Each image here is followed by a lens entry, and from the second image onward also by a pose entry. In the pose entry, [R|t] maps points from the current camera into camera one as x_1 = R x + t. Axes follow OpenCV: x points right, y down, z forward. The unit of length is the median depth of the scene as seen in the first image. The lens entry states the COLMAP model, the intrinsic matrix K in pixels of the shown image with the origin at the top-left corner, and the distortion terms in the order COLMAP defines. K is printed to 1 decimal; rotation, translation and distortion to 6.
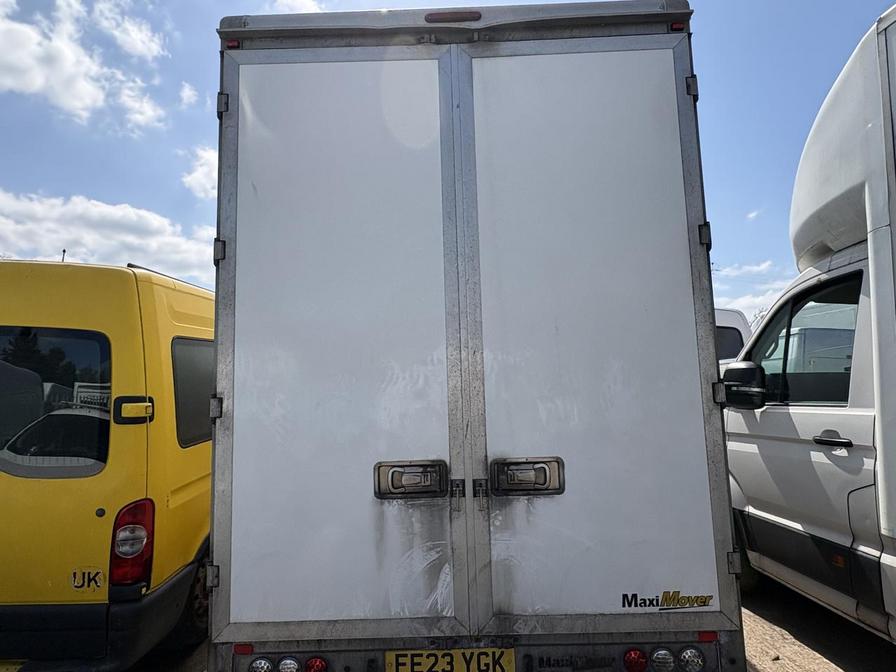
lens RADIAL K [[522.4, 0, 448.0], [0, 522.4, 336.0], [0, 0, 1]] dist [0.000043, 0.000282]
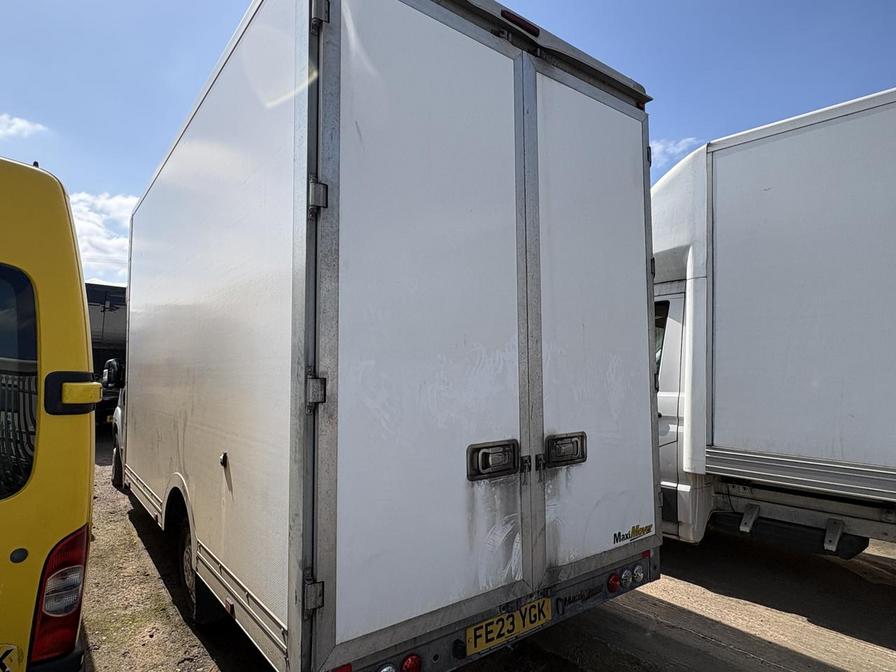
lens RADIAL K [[522.4, 0, 448.0], [0, 522.4, 336.0], [0, 0, 1]] dist [0.000043, 0.000282]
pose [[0.784814, 0.067927, 0.615997, -0.808263], [-0.088352, 0.996086, 0.002725, 0.034285], [-0.613401, -0.056563, 0.787744, 0.248809]]
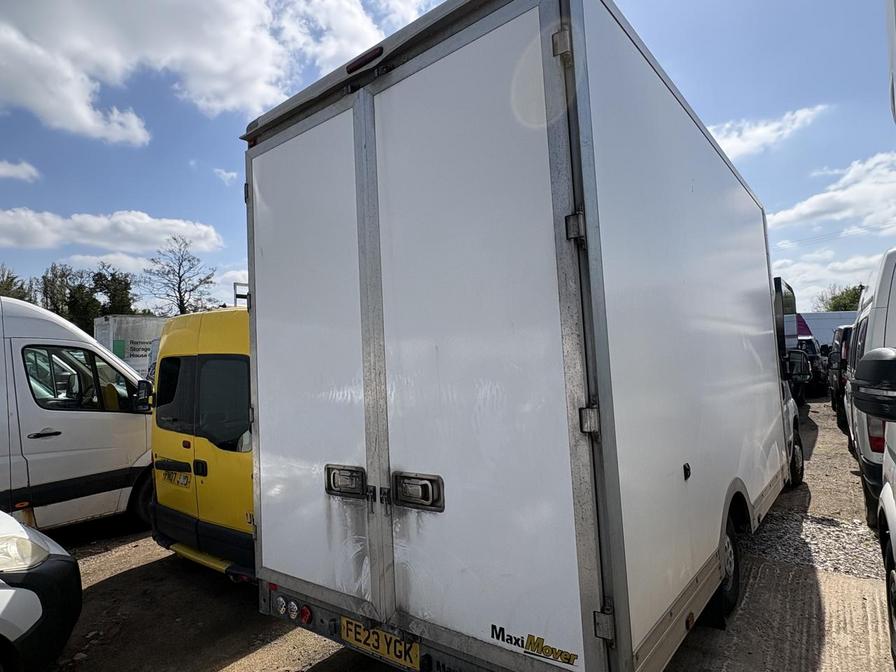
lens RADIAL K [[527.6, 0, 445.3], [0, 527.6, 331.1], [0, 0, 1]] dist [0.002195, 0.000530]
pose [[0.785539, -0.060120, -0.615884, 0.878912], [0.100489, 0.994452, 0.031096, -0.081181], [0.610598, -0.086317, 0.787223, 0.221561]]
